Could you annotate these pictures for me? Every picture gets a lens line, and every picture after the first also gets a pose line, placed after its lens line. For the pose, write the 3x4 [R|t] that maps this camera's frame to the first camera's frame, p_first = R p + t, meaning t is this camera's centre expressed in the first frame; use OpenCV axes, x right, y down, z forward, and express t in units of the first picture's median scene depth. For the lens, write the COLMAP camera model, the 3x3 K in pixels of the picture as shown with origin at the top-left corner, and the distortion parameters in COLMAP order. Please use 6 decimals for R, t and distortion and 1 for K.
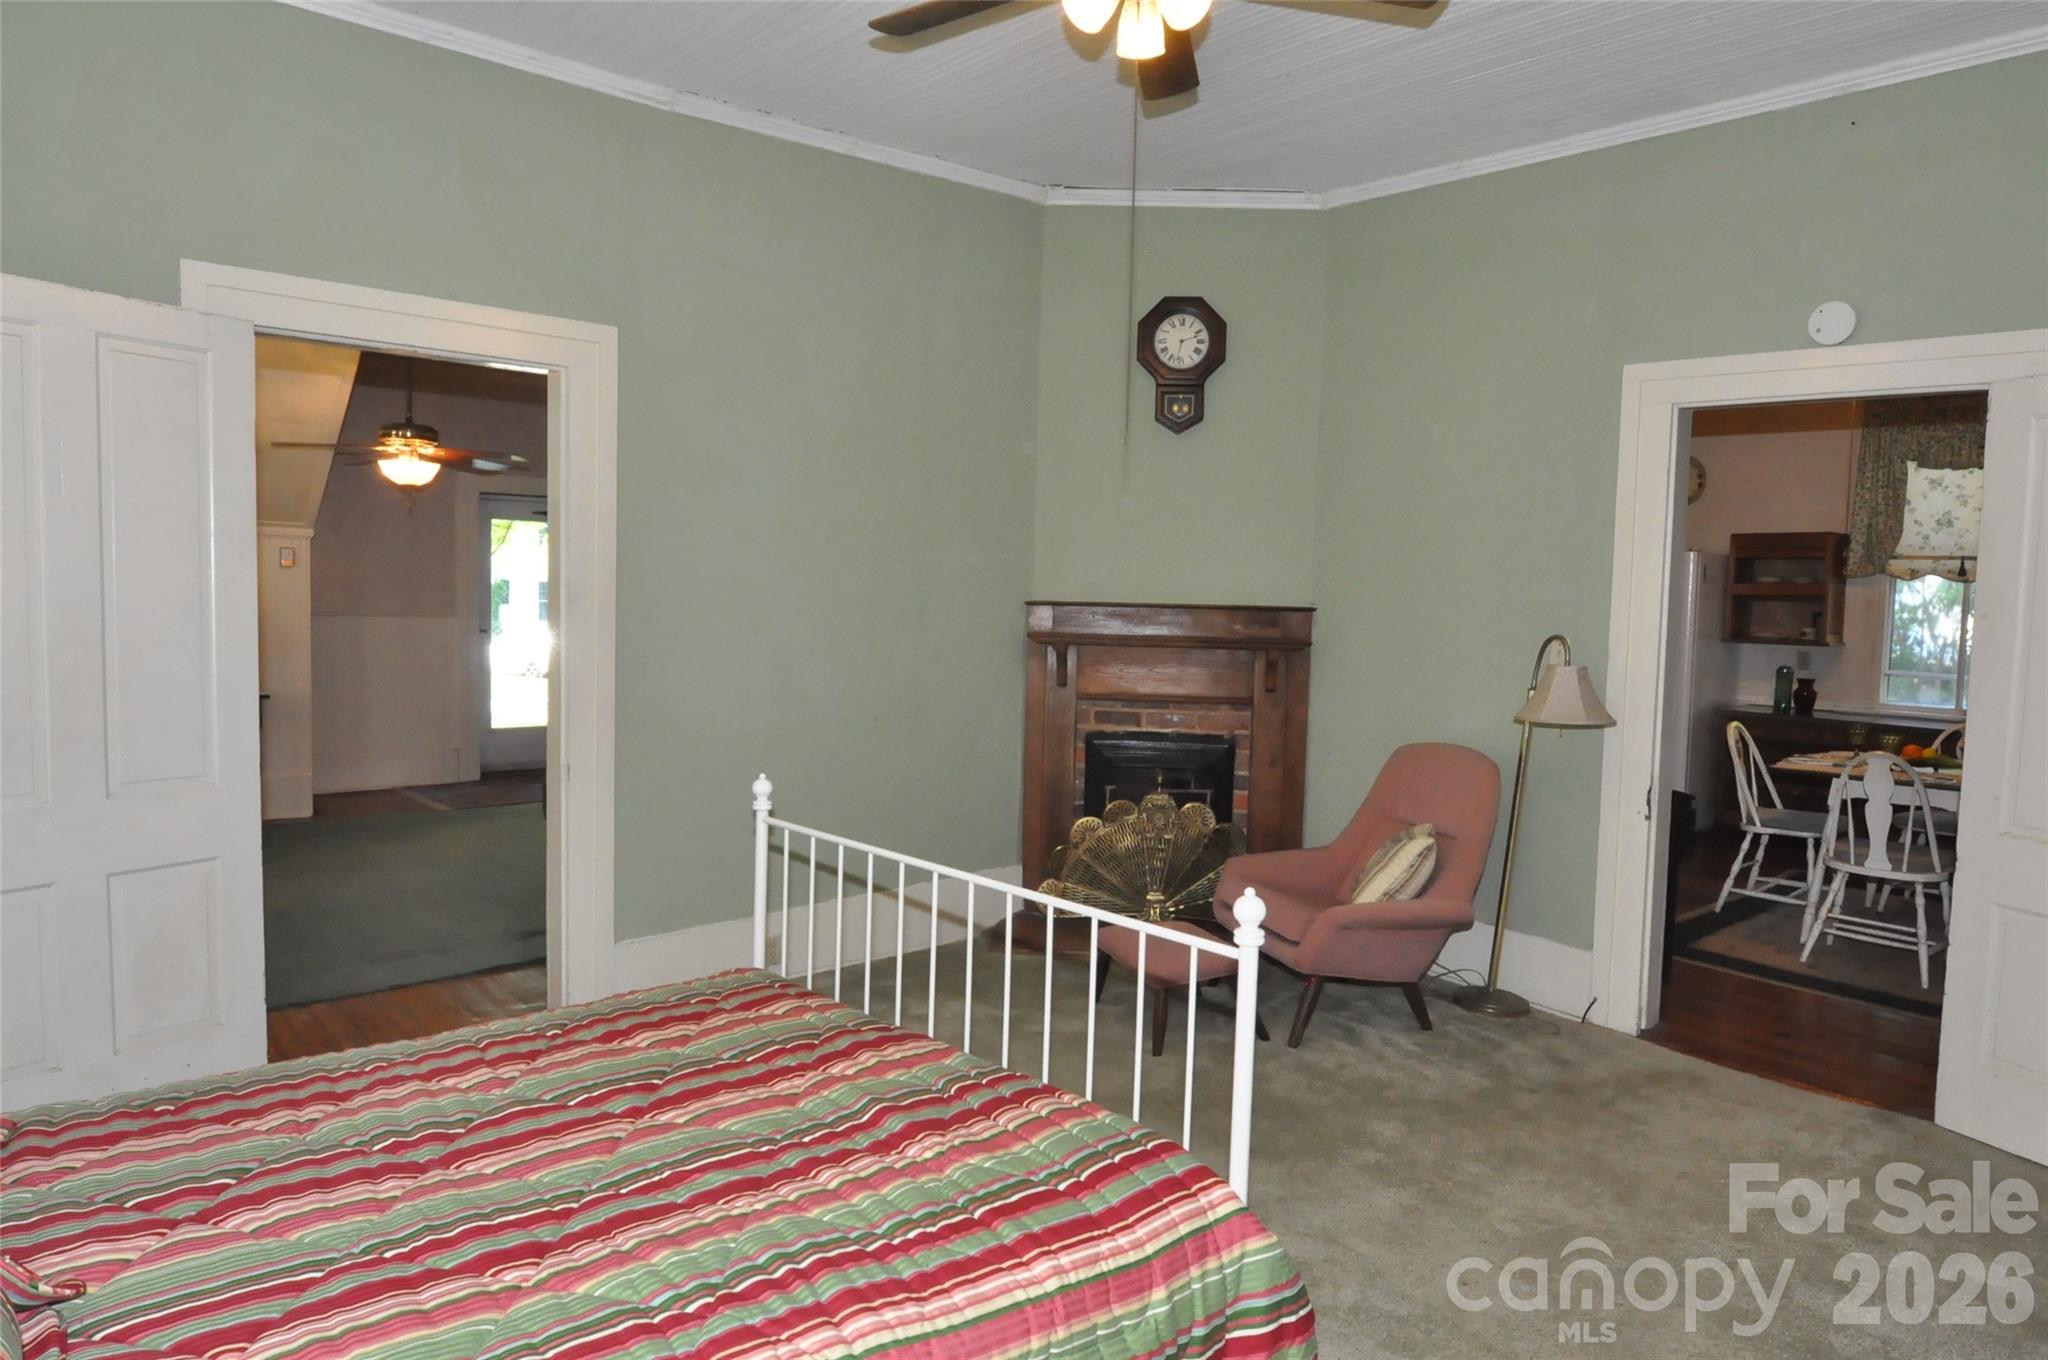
lens RADIAL K [[1243.4, 0, 1019.4], [0, 1243.4, 687.6], [0, 0, 1]] dist [-0.012412, -0.004606]
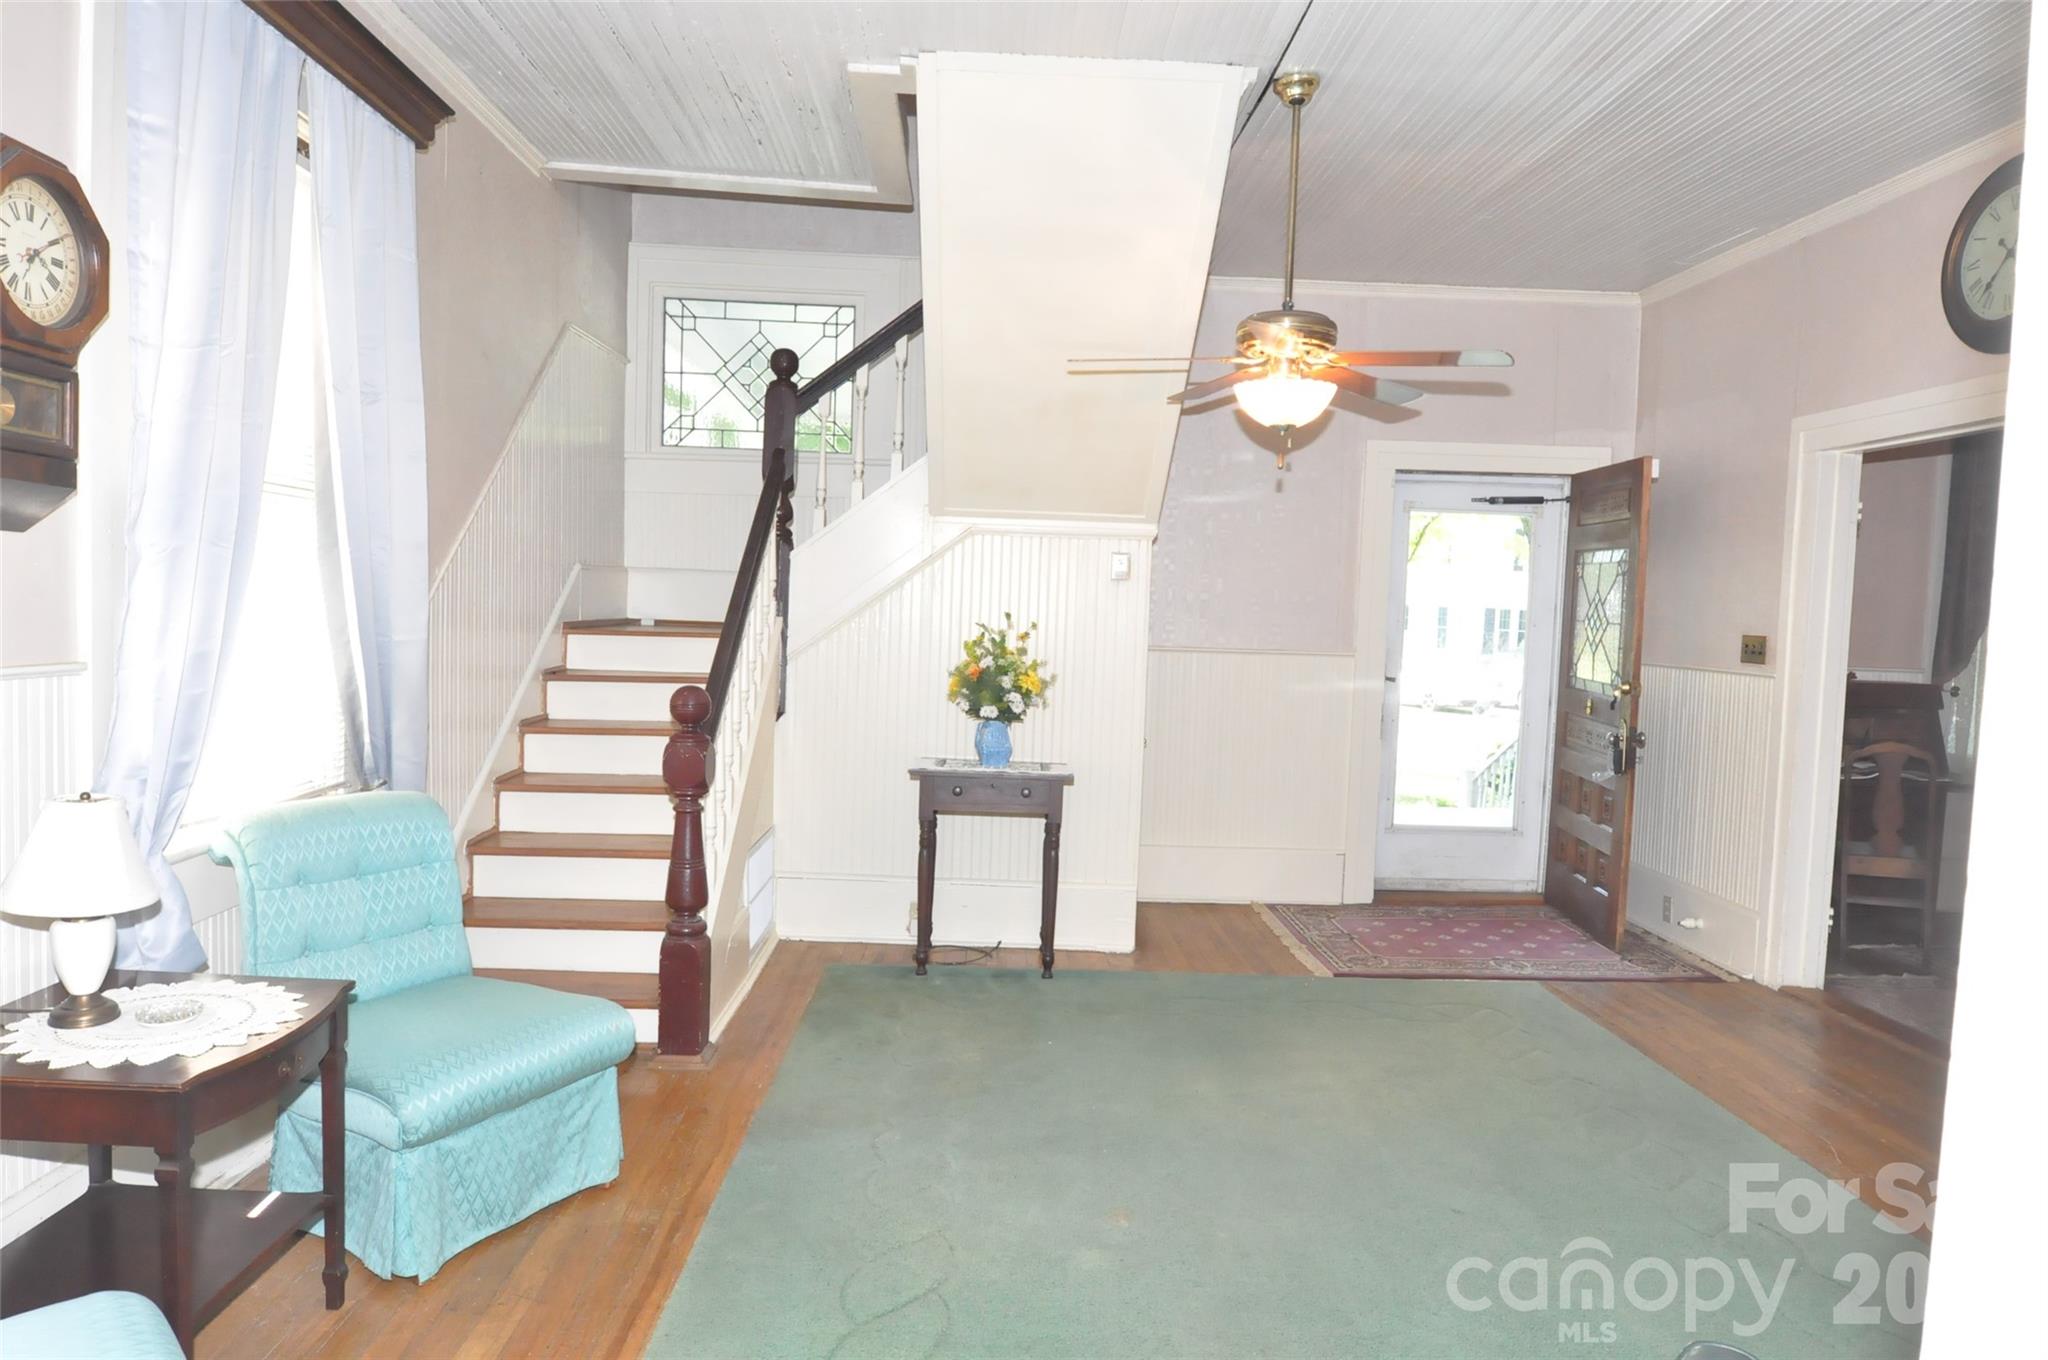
lens RADIAL K [[1243.4, 0, 1009.5], [0, 1243.4, 672.7], [0, 0, 1]] dist [-0.012412, -0.004606]
pose [[0.767159, 0.041337, -0.640124, -0.372399], [-0.059653, 0.998194, -0.007031, -0.072497], [0.638677, 0.043579, 0.768240, 0.821068]]
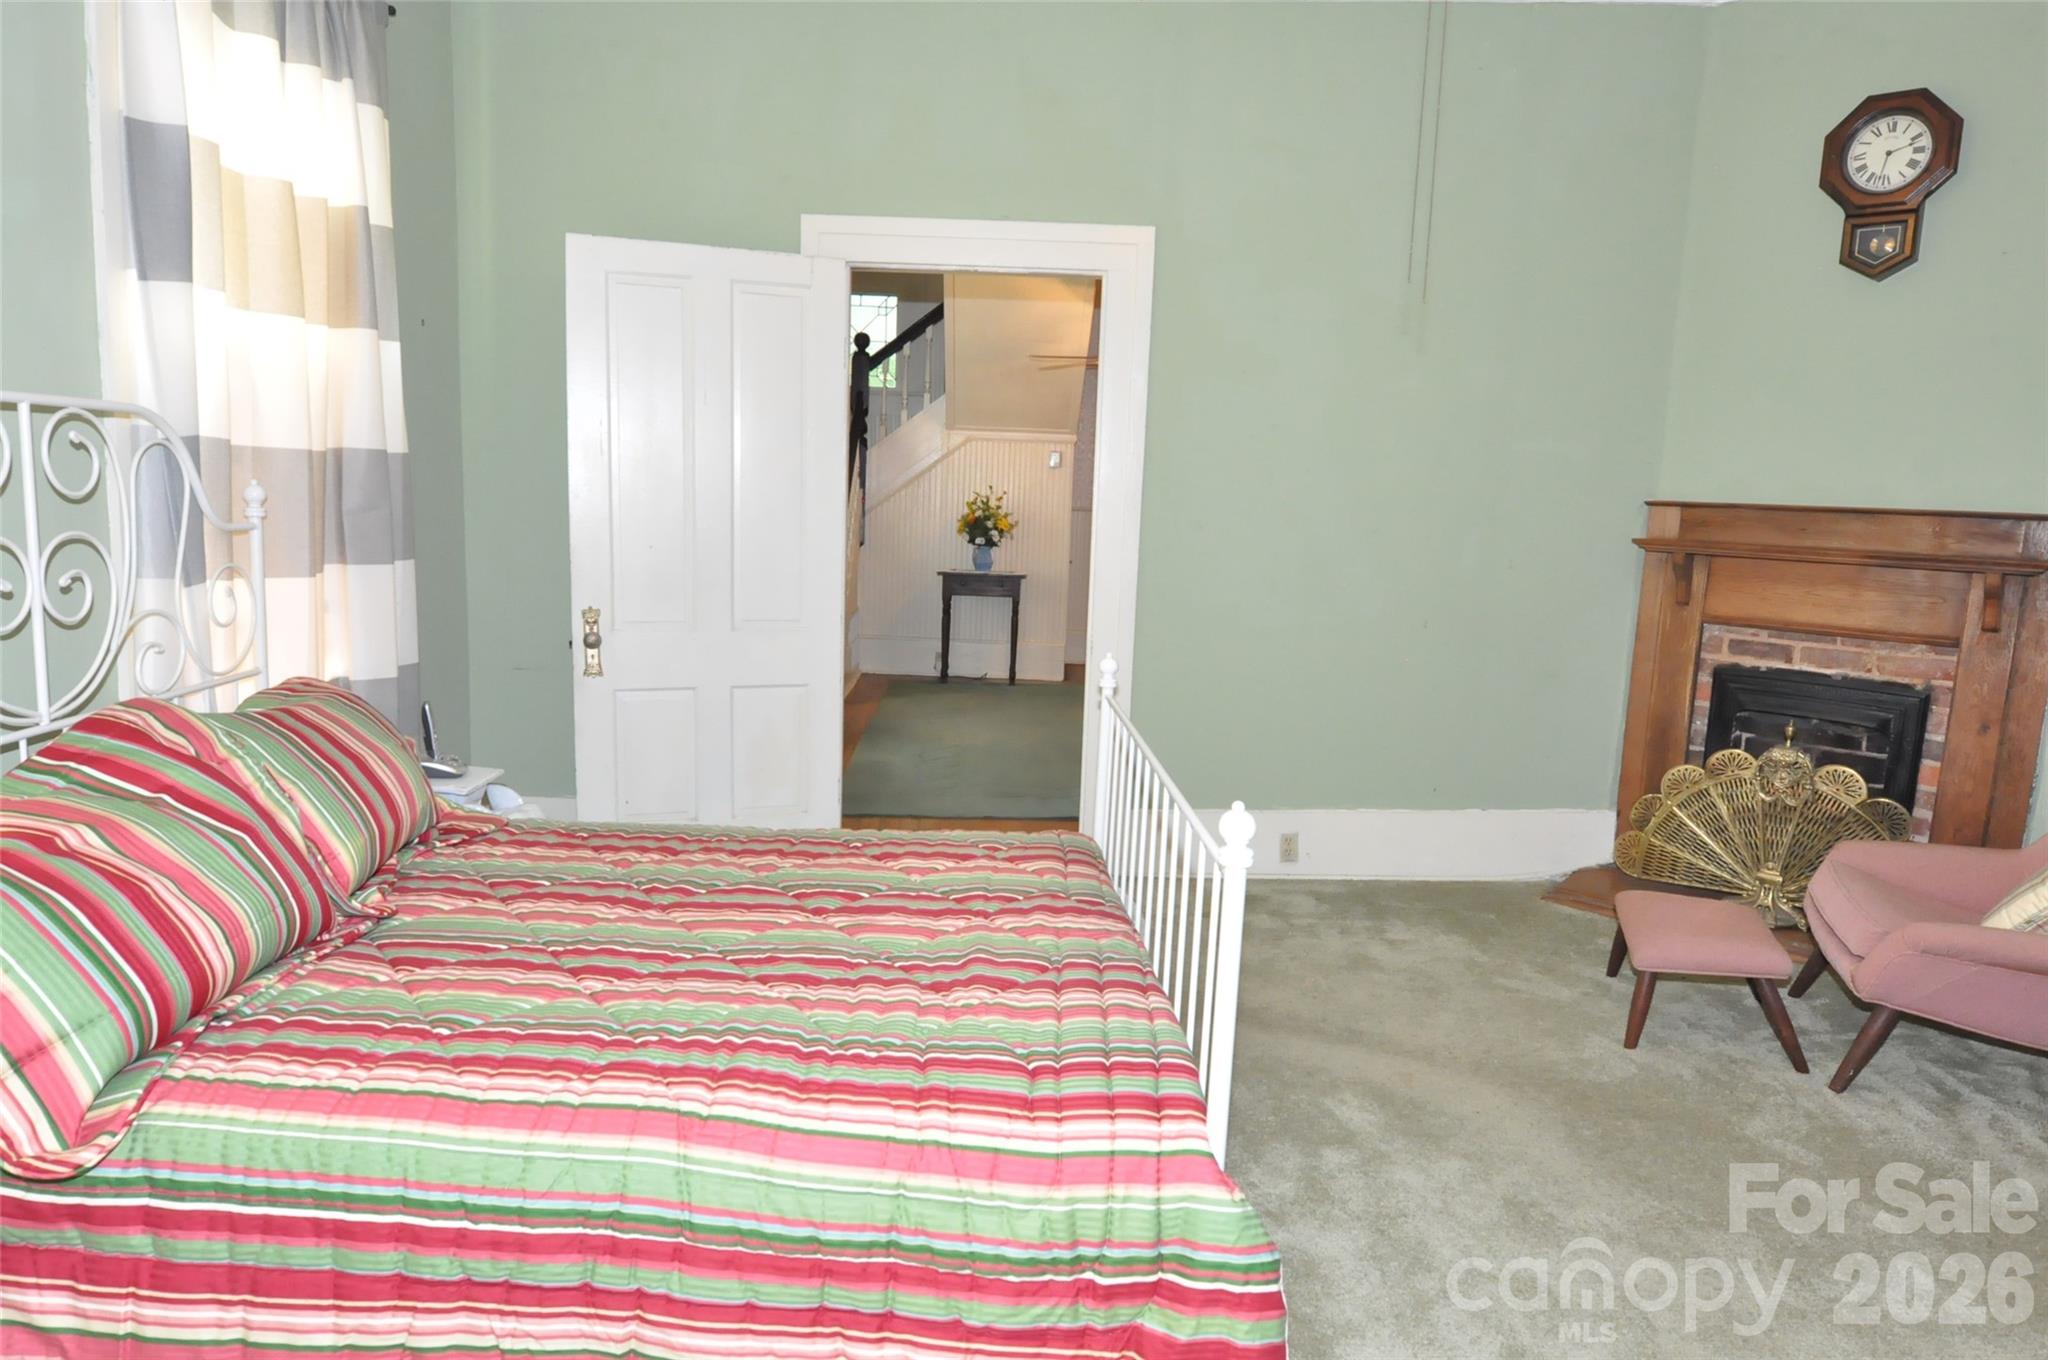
lens RADIAL K [[1243.4, 0, 1018.2], [0, 1243.4, 686.8], [0, 0, 1]] dist [-0.012412, -0.004606]
pose [[0.772406, 0.105250, -0.626348, 0.268956], [-0.060497, 0.993882, 0.092405, 0.004366], [0.632242, -0.033482, 0.774048, 0.101416]]
